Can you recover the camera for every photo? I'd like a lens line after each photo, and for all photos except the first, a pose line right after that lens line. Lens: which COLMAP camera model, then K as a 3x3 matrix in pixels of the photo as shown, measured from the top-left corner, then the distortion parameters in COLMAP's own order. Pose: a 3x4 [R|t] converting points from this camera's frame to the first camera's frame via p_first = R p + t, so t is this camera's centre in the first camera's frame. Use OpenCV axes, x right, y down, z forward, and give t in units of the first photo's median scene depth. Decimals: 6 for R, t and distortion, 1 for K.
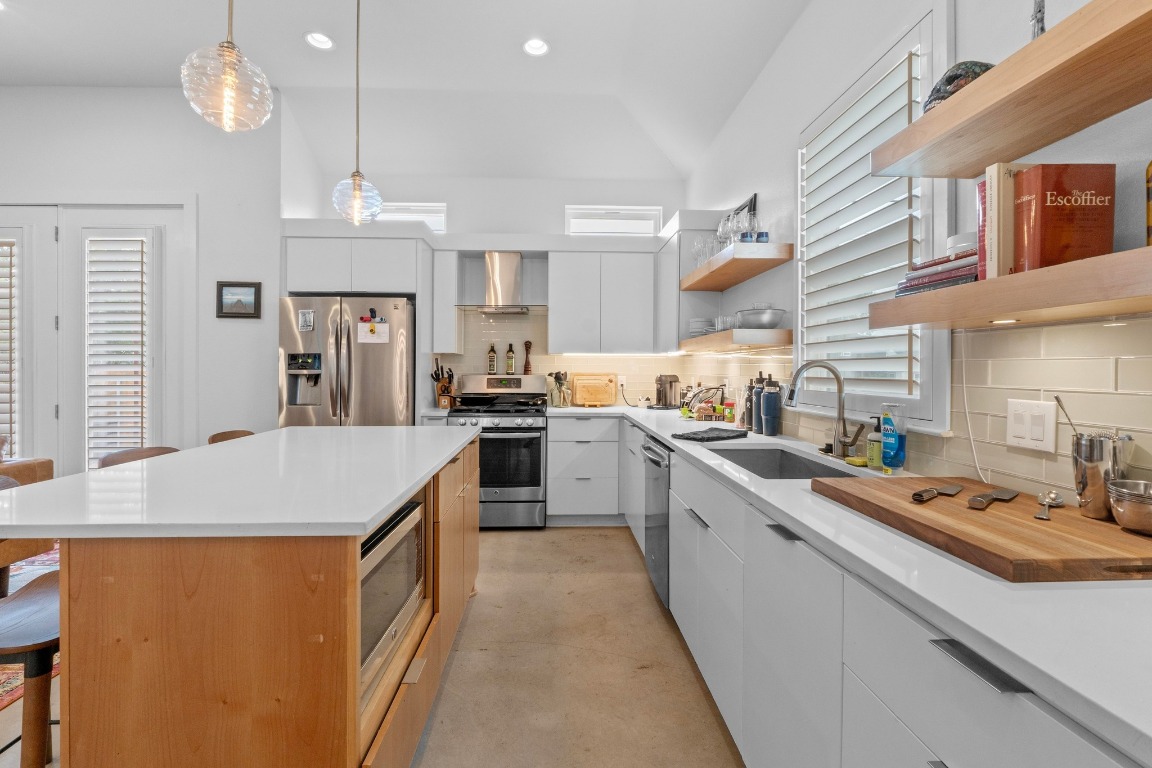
lens RADIAL K [[497.0, 0, 577.7], [0, 497.0, 368.3], [0, 0, 1]] dist [-0.007905, 0.000545]
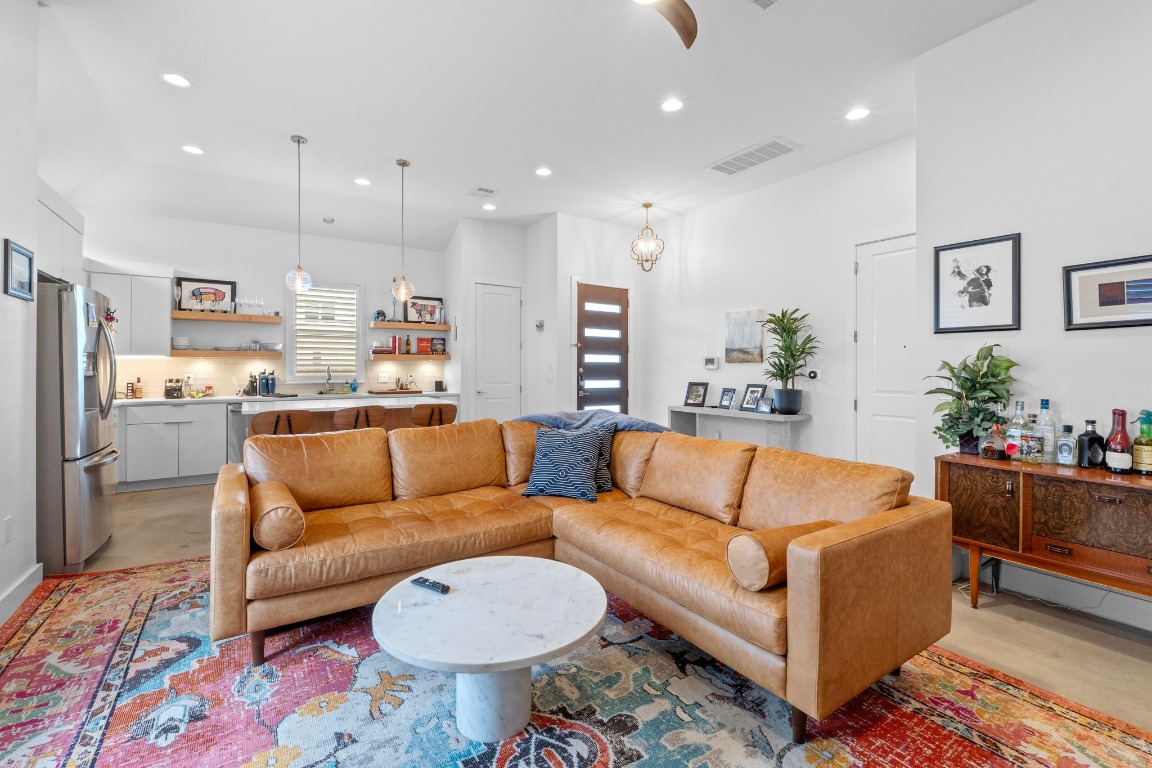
lens RADIAL K [[497.0, 0, 580.8], [0, 497.0, 373.9], [0, 0, 1]] dist [-0.007905, 0.000545]
pose [[-0.521961, -0.015630, 0.852826, -2.073668], [-0.001037, 0.999843, 0.017689, -0.010723], [-0.852969, 0.008348, -0.521895, 0.837419]]
